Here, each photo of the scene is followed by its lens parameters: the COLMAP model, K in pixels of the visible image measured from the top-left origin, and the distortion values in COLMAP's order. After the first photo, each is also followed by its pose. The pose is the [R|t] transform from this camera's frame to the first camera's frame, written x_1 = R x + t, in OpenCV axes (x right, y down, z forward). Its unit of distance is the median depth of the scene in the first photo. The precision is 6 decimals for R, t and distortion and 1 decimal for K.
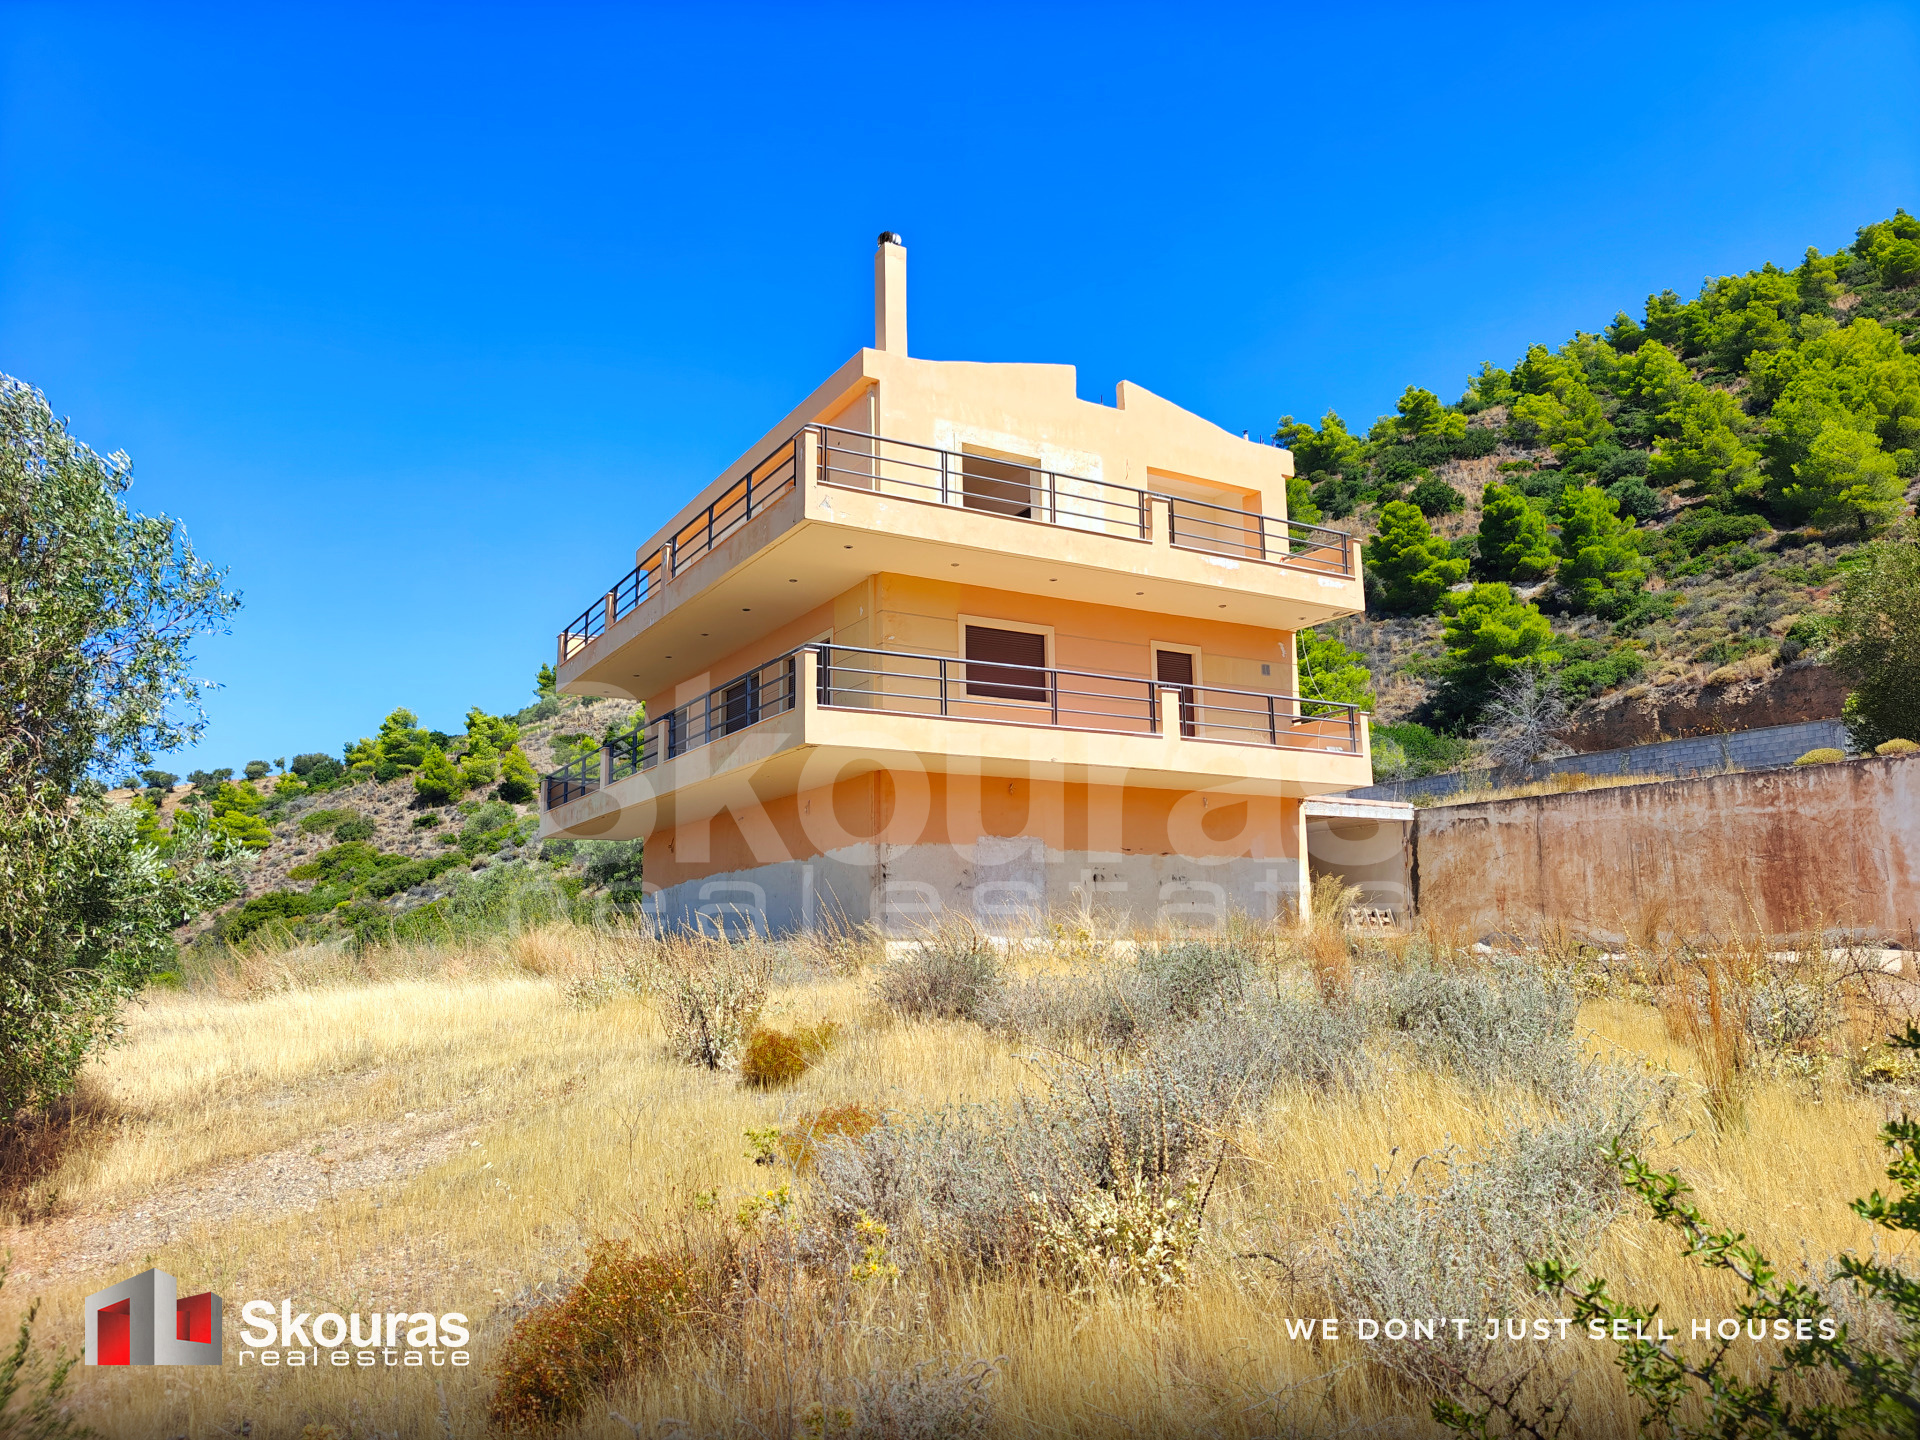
lens RADIAL K [[1305.4, 0, 955.3], [0, 1305.4, 727.5], [0, 0, 1]] dist [0.043005, -0.039727]
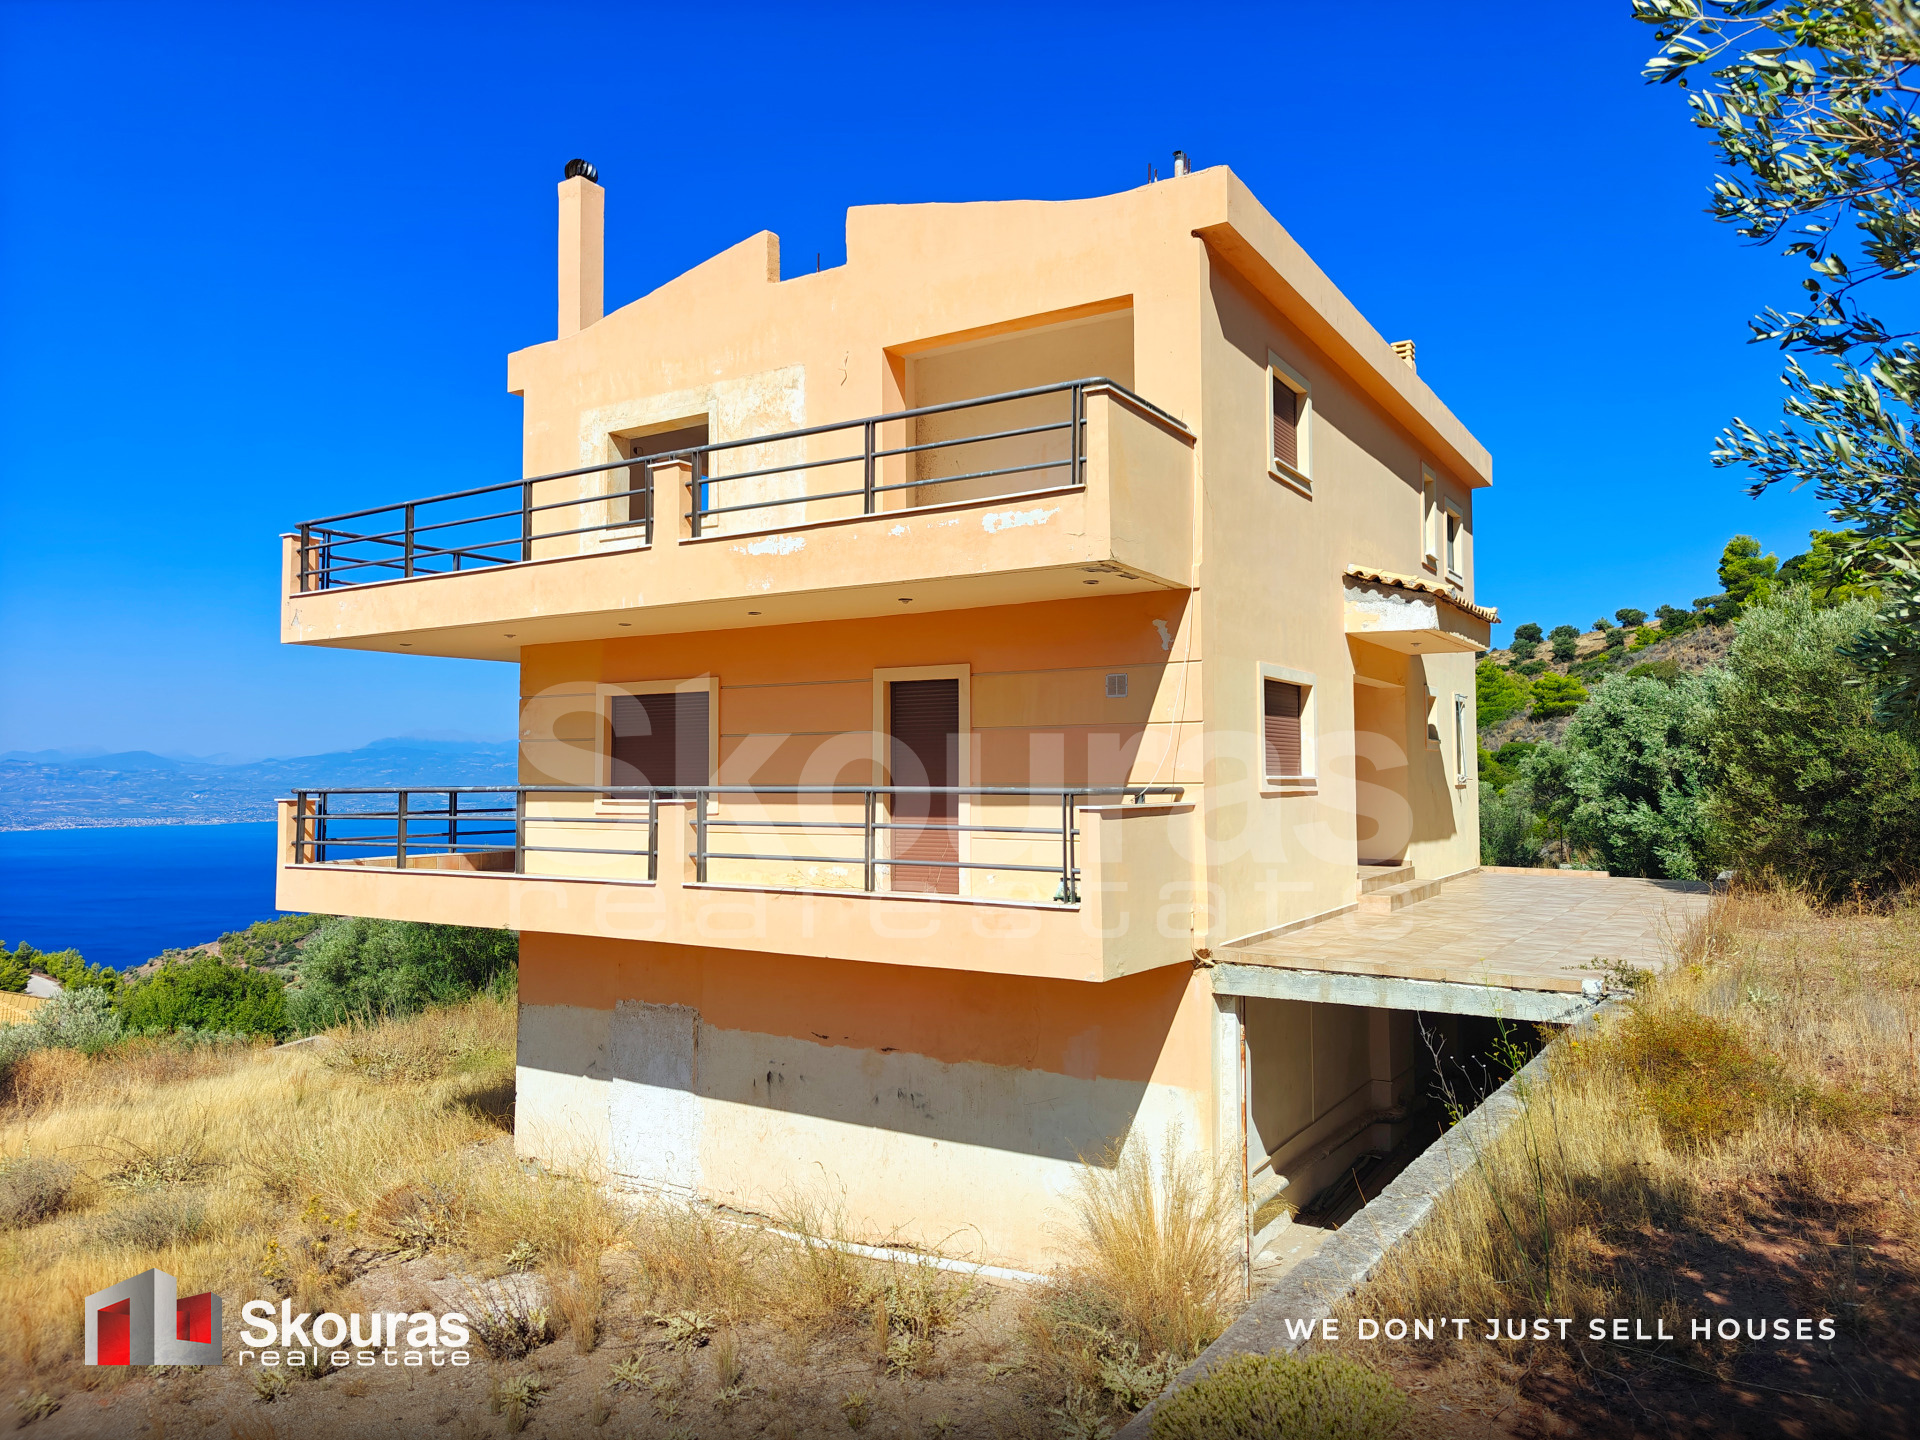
lens RADIAL K [[1305.4, 0, 970.6], [0, 1305.4, 705.5], [0, 0, 1]] dist [0.043005, -0.039727]
pose [[0.457889, -0.035846, -0.888286, 0.672000], [0.148584, 0.988218, 0.036713, -0.065650], [0.876504, -0.148796, 0.457820, 0.772174]]
